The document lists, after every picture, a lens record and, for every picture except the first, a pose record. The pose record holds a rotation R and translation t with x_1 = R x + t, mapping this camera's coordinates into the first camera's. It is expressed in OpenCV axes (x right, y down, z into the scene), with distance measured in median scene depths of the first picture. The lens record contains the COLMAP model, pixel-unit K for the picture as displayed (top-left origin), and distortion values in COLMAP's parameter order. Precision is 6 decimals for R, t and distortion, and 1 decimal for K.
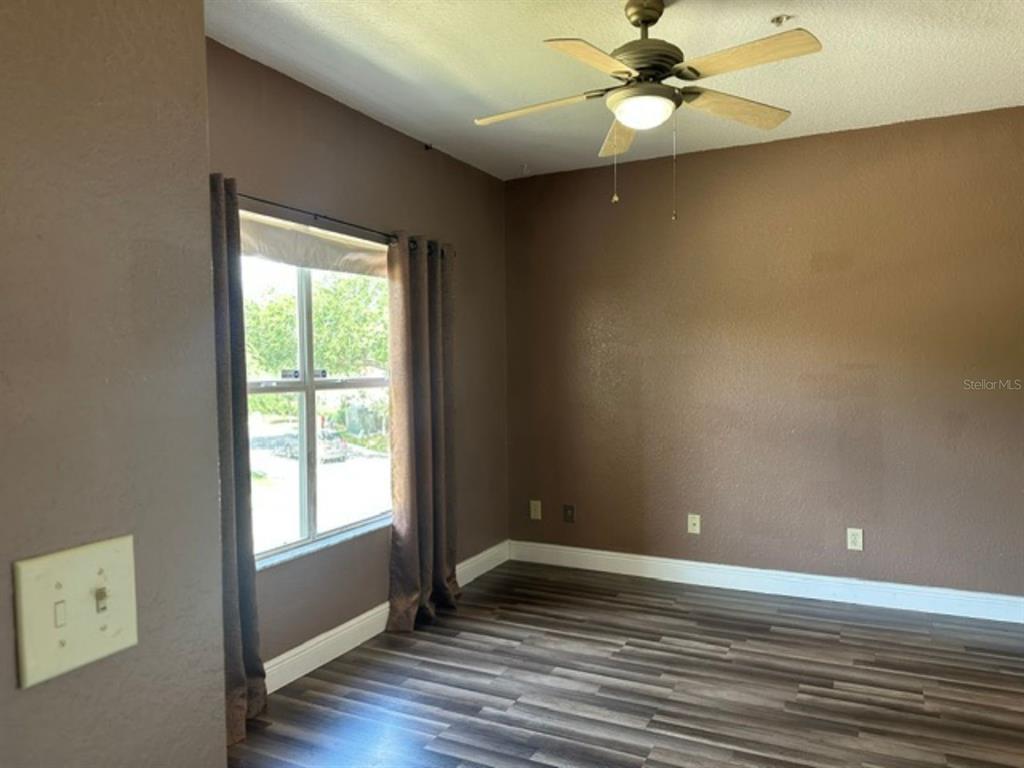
lens RADIAL K [[722.5, 0, 512.0], [0, 722.5, 384.0], [0, 0, 1]] dist [0.004749, 0.000387]
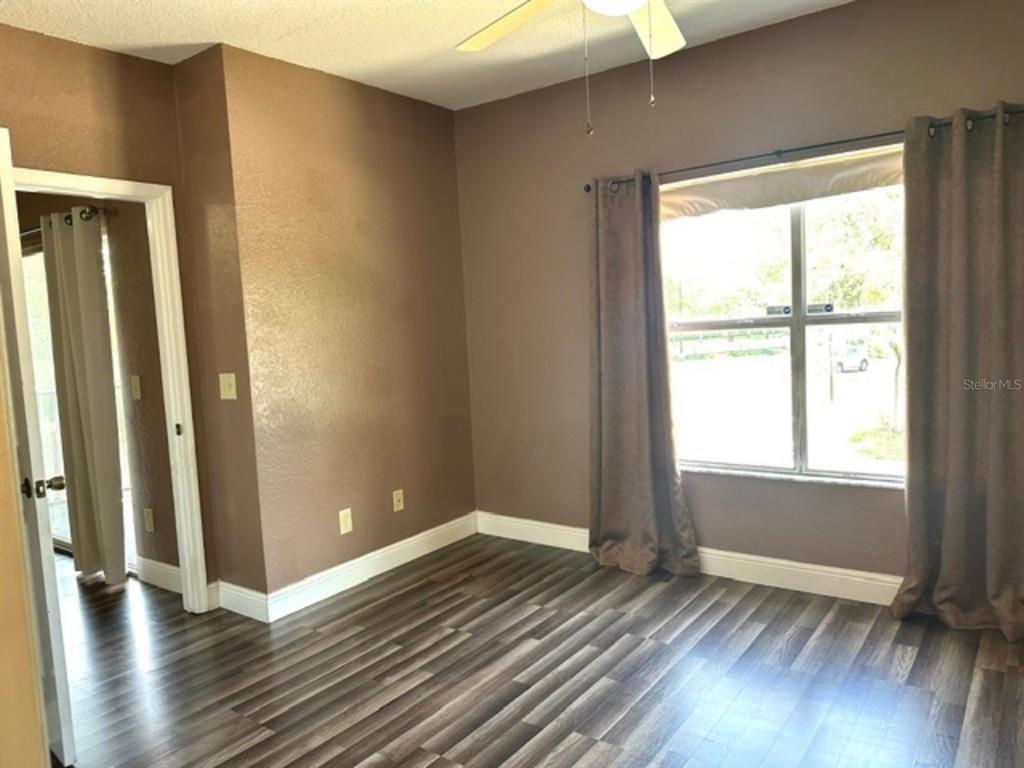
lens RADIAL K [[722.5, 0, 512.0], [0, 722.5, 384.0], [0, 0, 1]] dist [0.004749, 0.000387]
pose [[-0.171870, 0.101770, -0.979849, 0.784089], [0.031890, 0.994703, 0.097720, -0.021634], [0.984603, -0.014452, -0.174205, 0.779053]]
